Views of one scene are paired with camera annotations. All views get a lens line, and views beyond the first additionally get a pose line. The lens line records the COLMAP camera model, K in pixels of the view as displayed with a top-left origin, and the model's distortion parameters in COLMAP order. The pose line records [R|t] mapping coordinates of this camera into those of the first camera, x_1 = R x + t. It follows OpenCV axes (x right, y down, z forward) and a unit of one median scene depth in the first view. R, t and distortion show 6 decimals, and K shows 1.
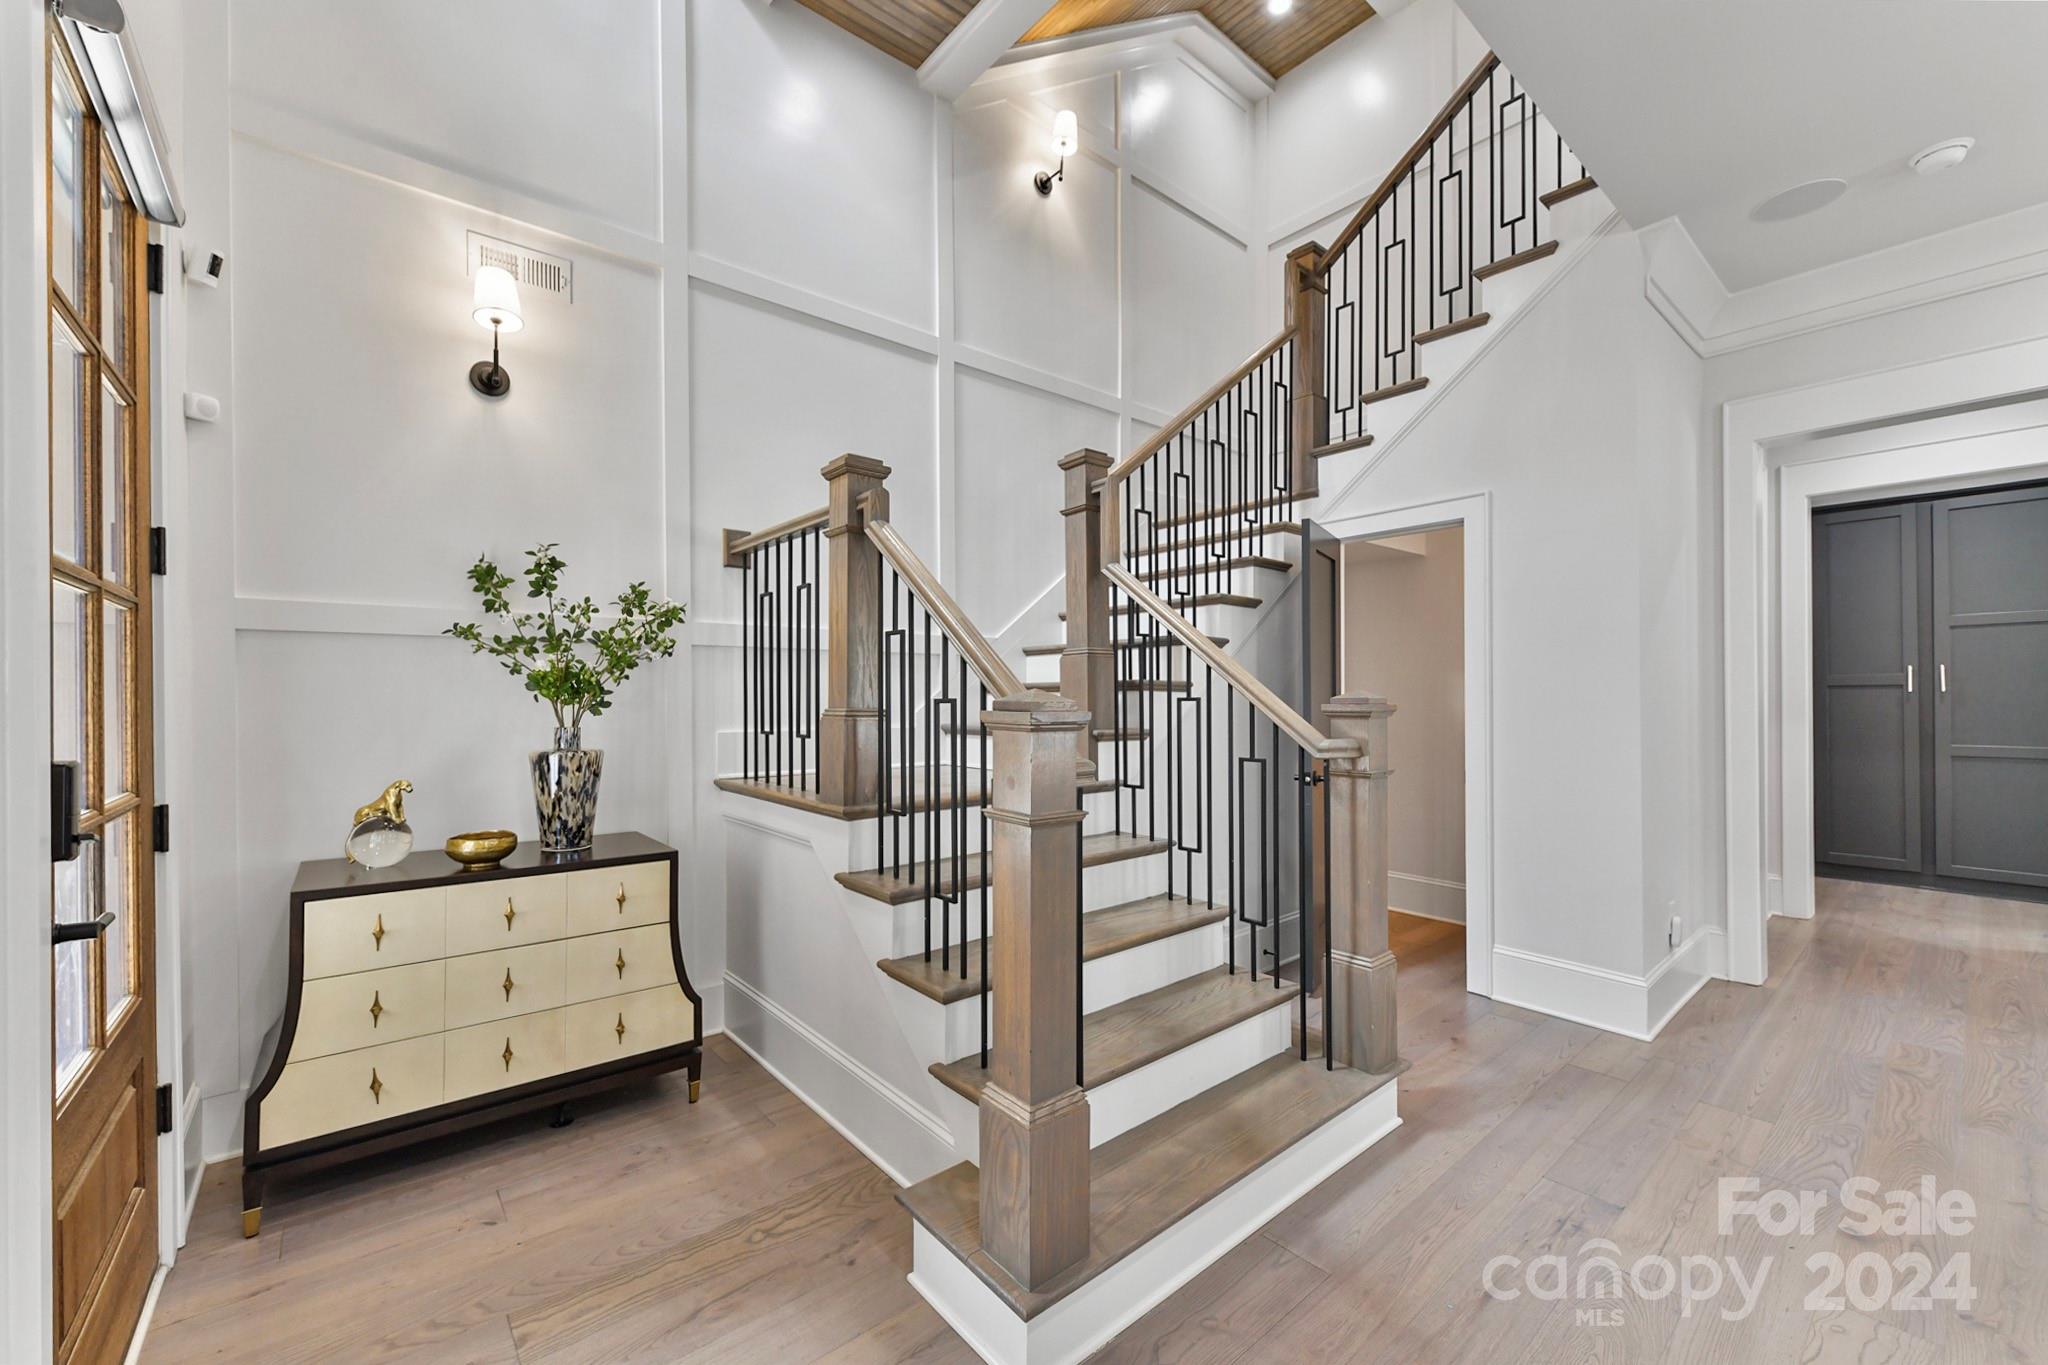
lens RADIAL K [[803.3, 0, 1025.5], [0, 803.3, 694.9], [0, 0, 1]] dist [0.003347, 0.000136]
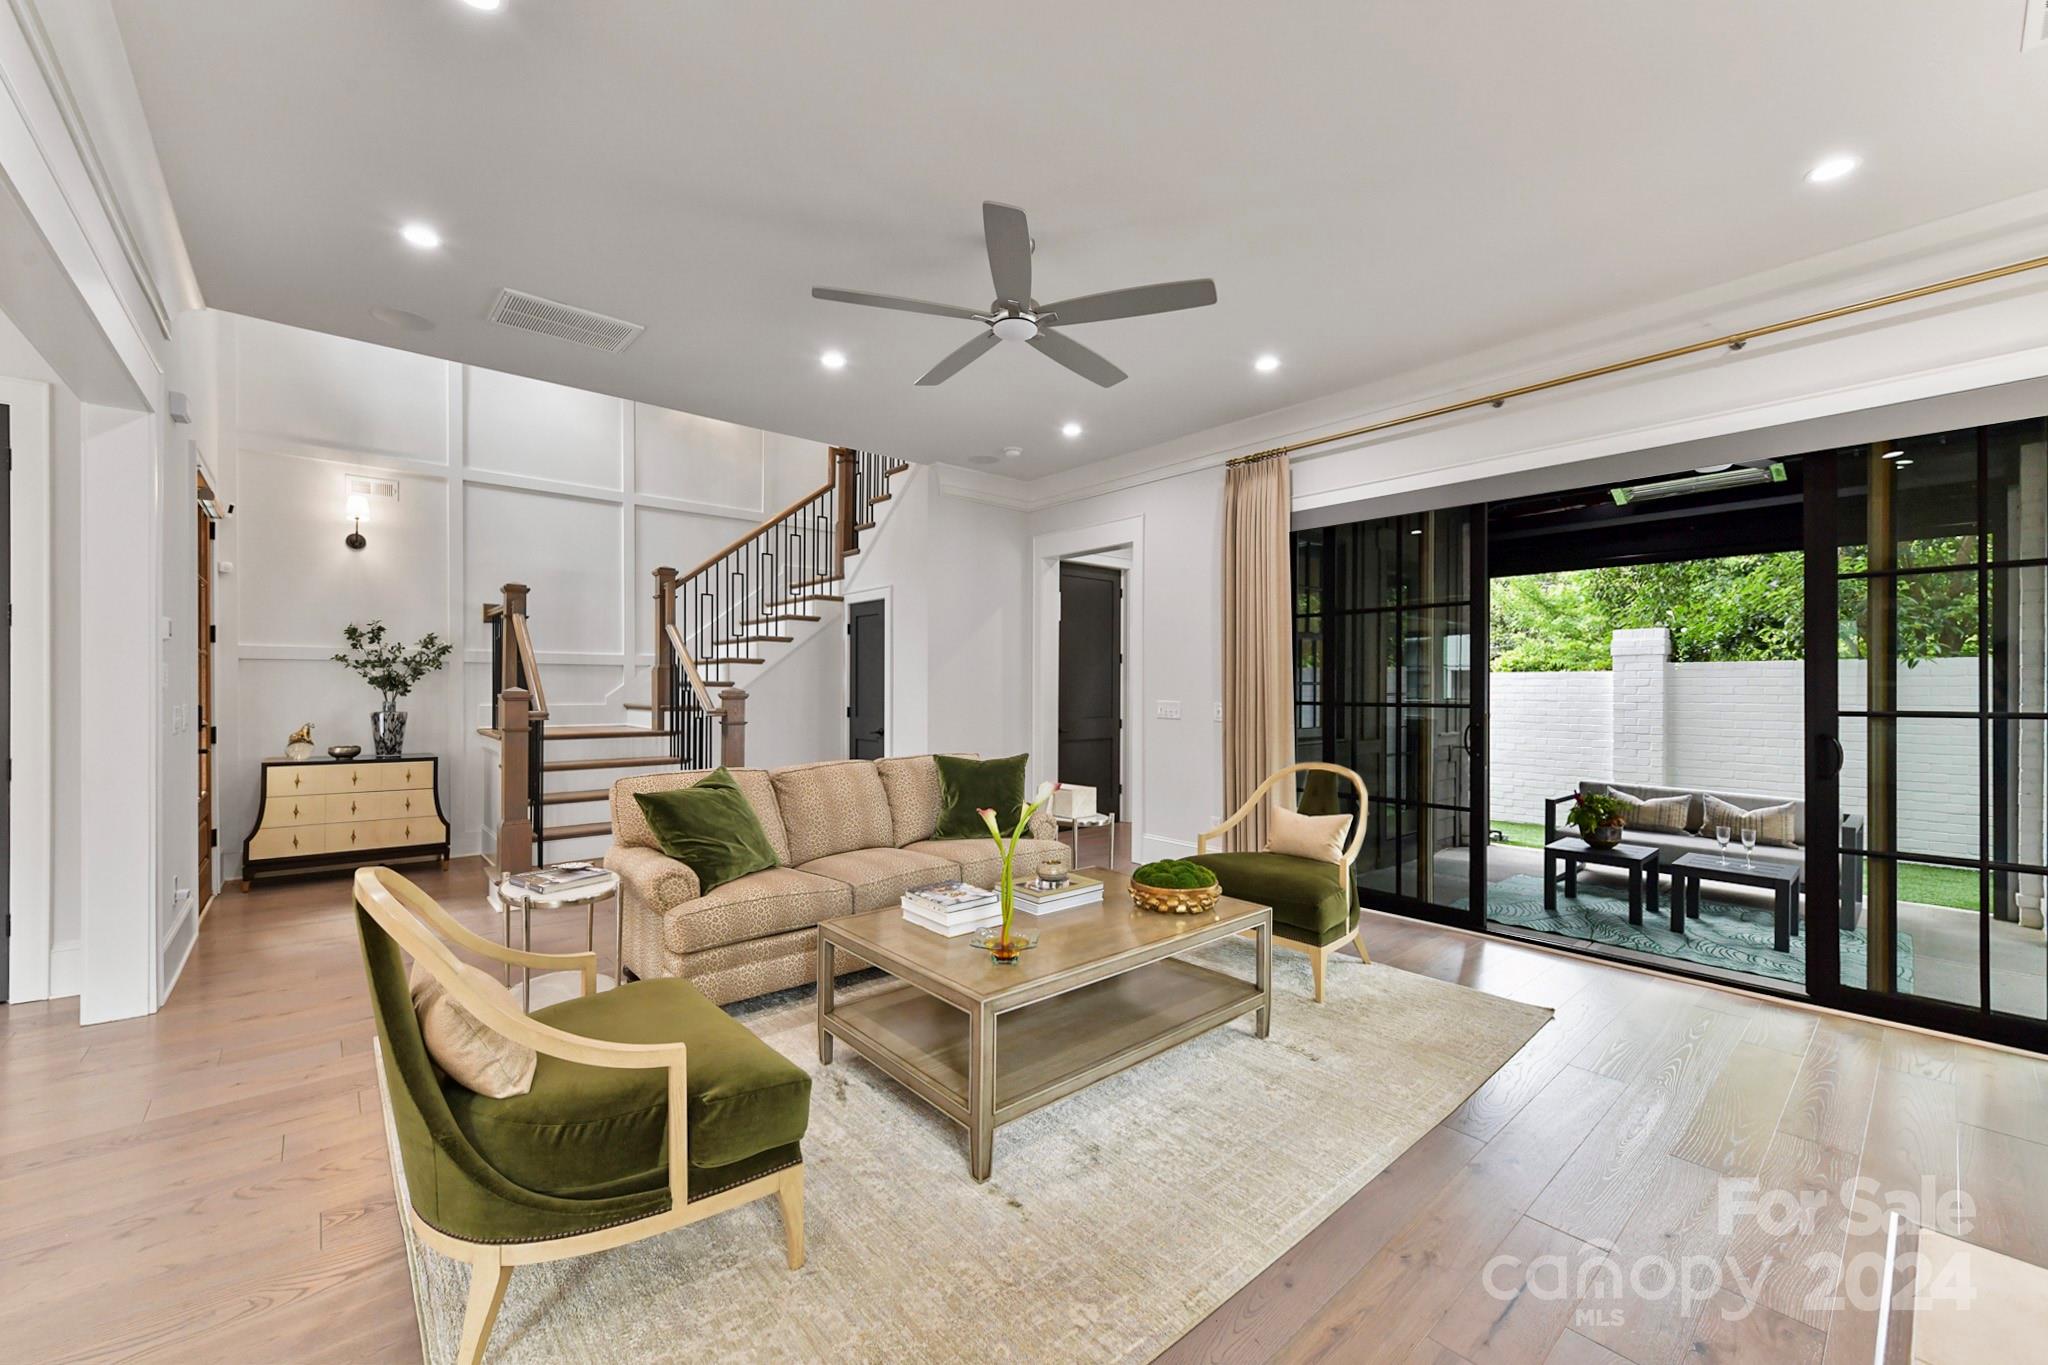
lens RADIAL K [[803.3, 0, 1025.8], [0, 803.3, 686.1], [0, 0, 1]] dist [0.012638, -0.005283]
pose [[0.999817, 0.006703, 0.017905, 0.943443], [-0.006736, 0.999976, 0.001808, -0.014607], [-0.017892, -0.001929, 0.999838, -1.036710]]
